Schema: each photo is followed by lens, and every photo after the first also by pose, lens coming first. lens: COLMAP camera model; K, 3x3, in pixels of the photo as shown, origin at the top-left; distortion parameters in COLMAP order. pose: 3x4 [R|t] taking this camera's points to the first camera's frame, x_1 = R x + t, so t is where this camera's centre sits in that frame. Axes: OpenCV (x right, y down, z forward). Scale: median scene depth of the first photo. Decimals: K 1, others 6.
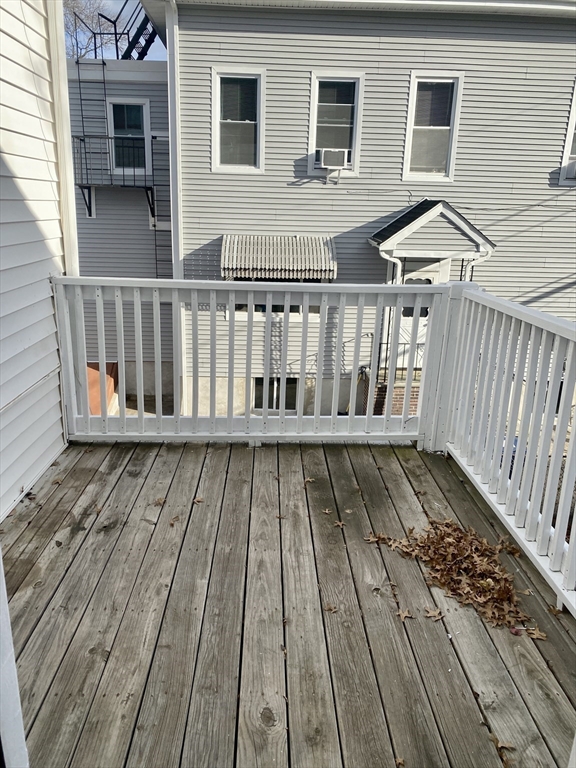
lens RADIAL K [[586.3, 0, 288.3], [0, 586.3, 384.8], [0, 0, 1]] dist [0.029684, -0.004798]
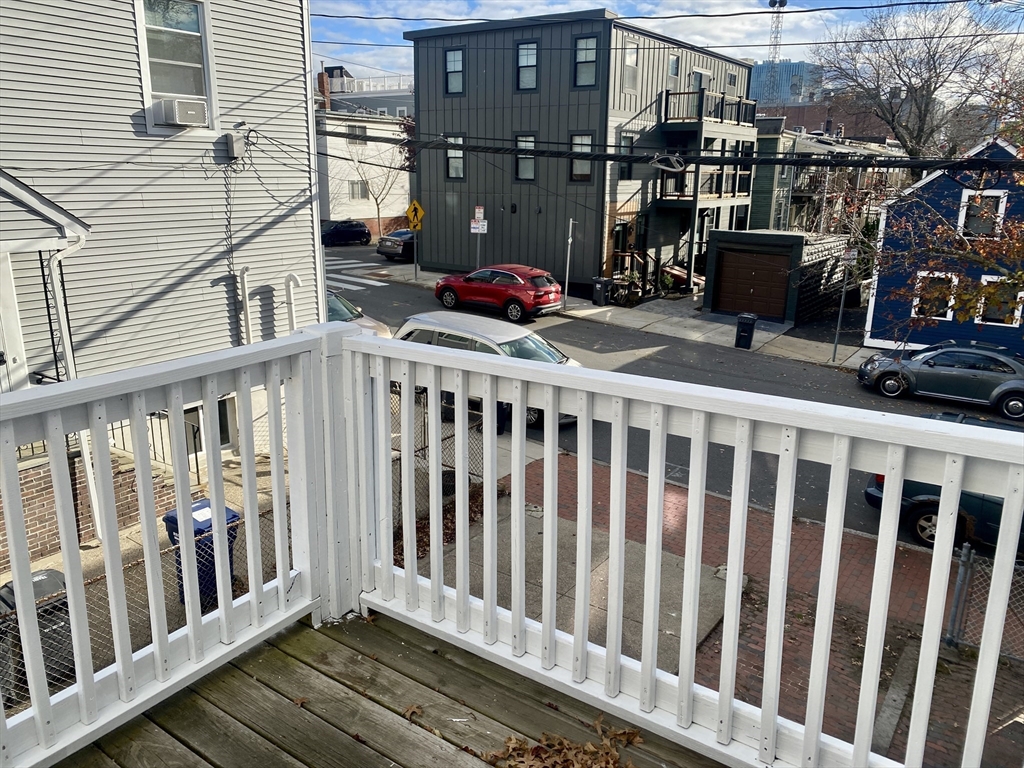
lens RADIAL K [[781.7, 0, 511.7], [0, 781.7, 375.1], [0, 0, 1]] dist [0.029684, -0.004798]
pose [[0.606595, -0.222947, 0.763110, -0.180727], [0.237929, 0.966789, 0.093323, -0.145036], [-0.758572, 0.124957, 0.639495, 0.352927]]
